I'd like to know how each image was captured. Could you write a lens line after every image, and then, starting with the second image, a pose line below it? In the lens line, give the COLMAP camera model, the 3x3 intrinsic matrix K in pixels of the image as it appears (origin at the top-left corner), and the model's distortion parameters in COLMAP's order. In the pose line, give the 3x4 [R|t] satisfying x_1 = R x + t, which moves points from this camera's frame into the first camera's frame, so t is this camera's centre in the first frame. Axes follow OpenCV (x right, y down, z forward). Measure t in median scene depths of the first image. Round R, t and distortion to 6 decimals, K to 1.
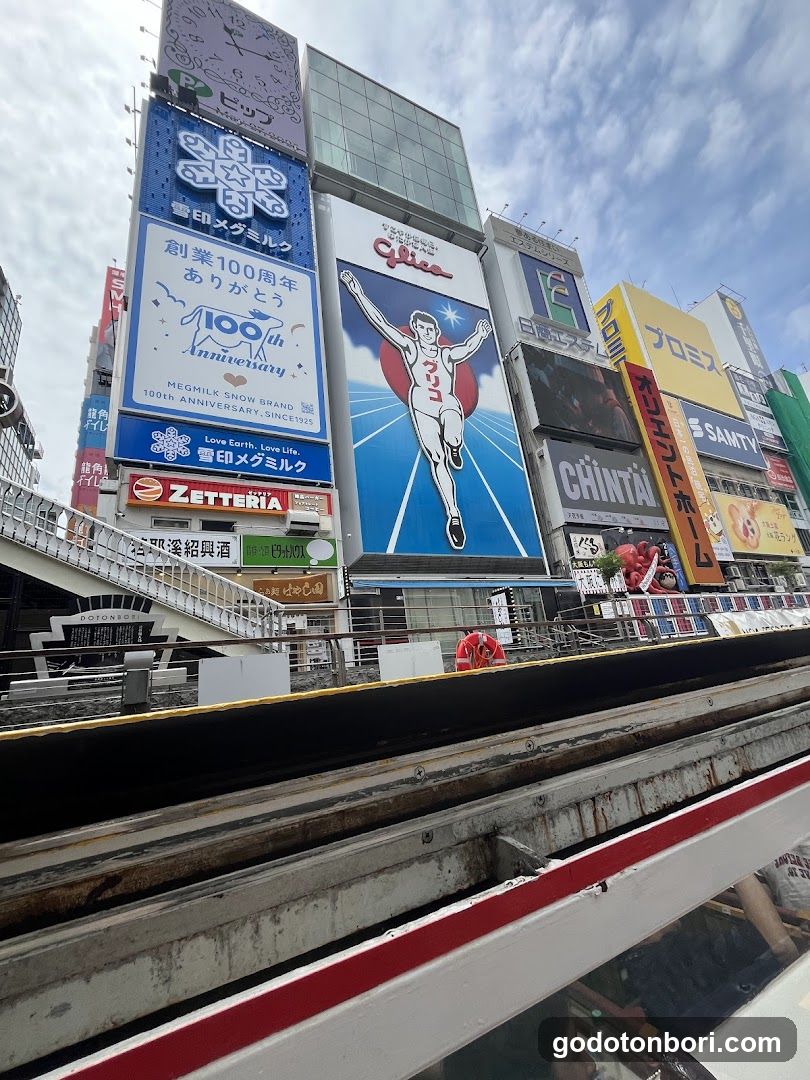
lens RADIAL K [[444.4, 0, 405.0], [0, 444.4, 540.0], [0, 0, 1]] dist [-0.000983, -0.000385]
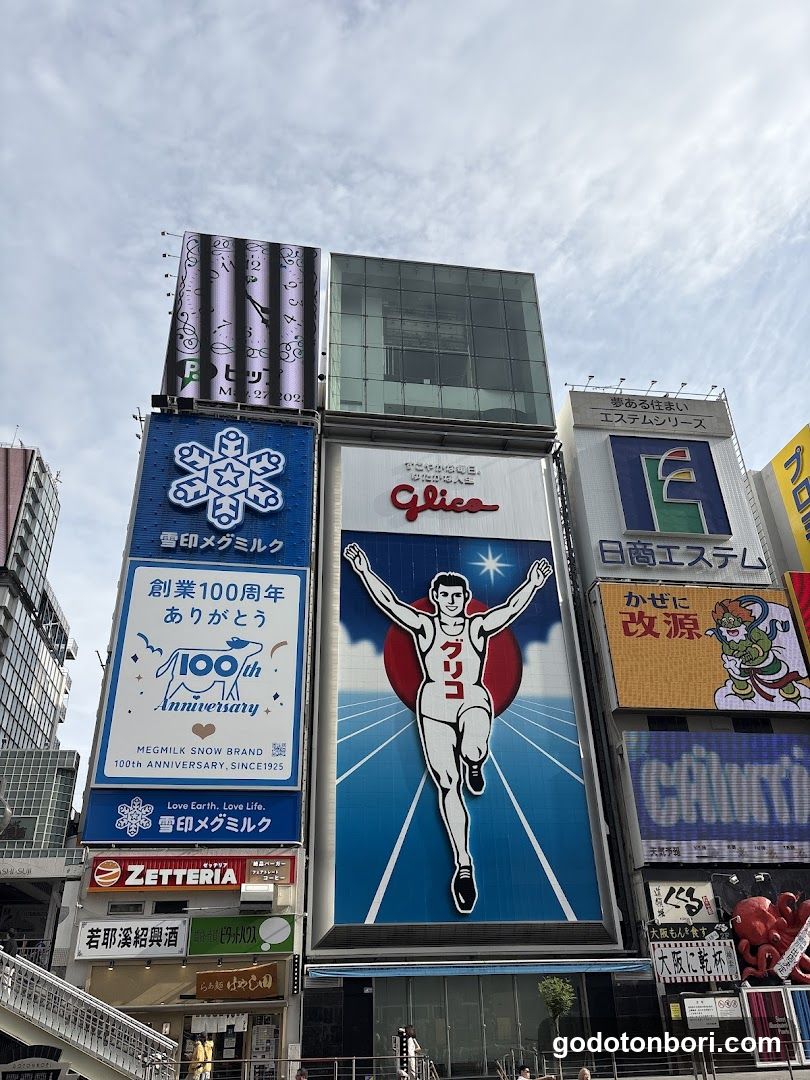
lens RADIAL K [[816.6, 0, 405.8], [0, 816.6, 545.4], [0, 0, 1]] dist [0.040636, -0.034471]
pose [[0.947791, -0.071415, -0.310793, 0.527459], [0.015168, 0.983594, -0.179758, -0.366461], [0.318532, 0.165658, 0.933325, -0.504417]]
